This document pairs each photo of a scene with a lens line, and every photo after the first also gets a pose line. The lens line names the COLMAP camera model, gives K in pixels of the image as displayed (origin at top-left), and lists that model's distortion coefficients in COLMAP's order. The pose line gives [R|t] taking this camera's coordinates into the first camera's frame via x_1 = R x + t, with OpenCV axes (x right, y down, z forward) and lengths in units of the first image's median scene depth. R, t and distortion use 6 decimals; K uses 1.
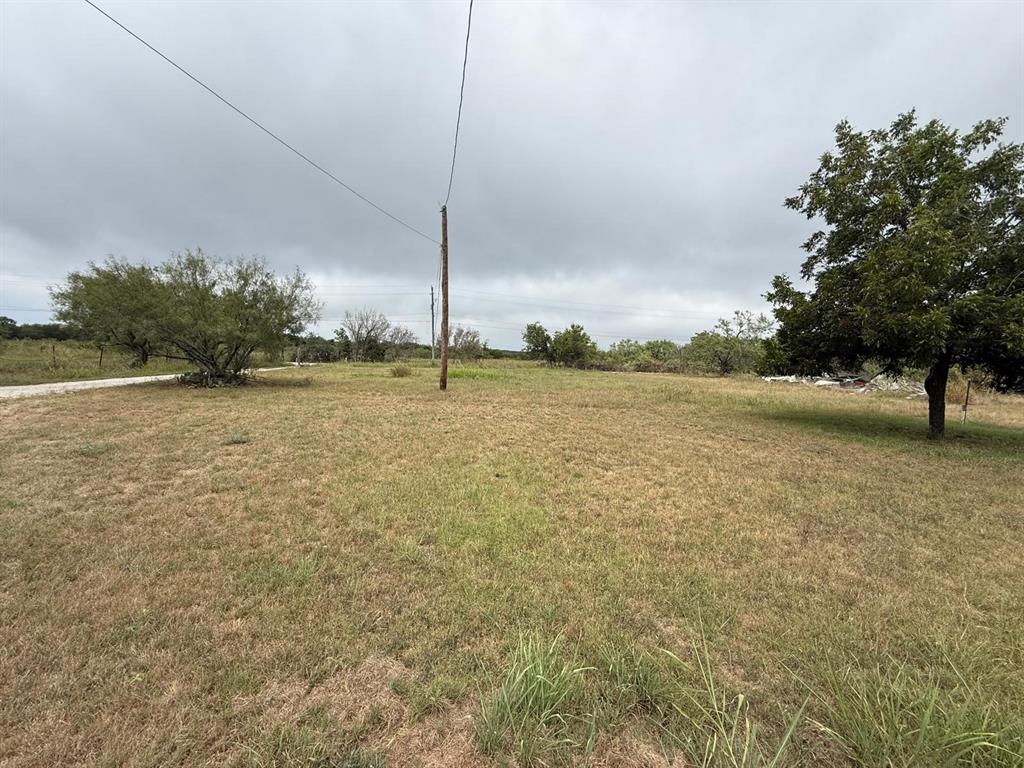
lens RADIAL K [[405.3, 0, 509.8], [0, 405.3, 382.7], [0, 0, 1]] dist [-0.001346, 0.000399]
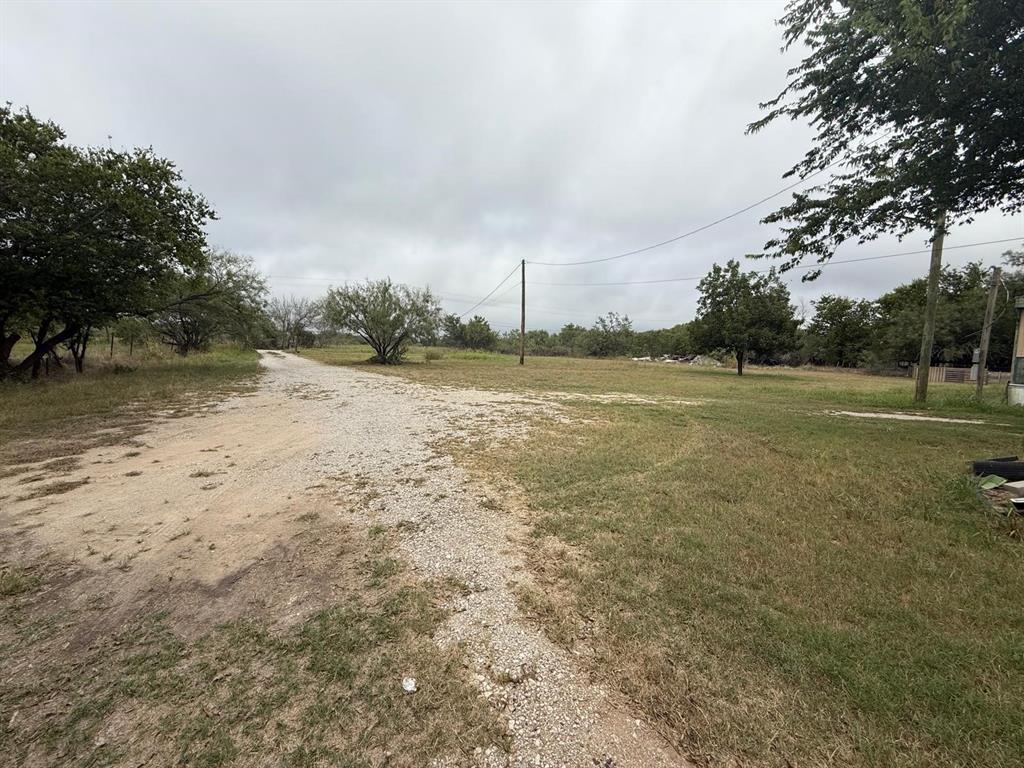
lens RADIAL K [[405.3, 0, 509.8], [0, 405.3, 382.7], [0, 0, 1]] dist [-0.001346, 0.000399]
pose [[0.927761, -0.032882, 0.371723, -0.317303], [0.018961, 0.998977, 0.041043, 0.007319], [-0.372692, -0.031029, 0.927436, -0.219660]]
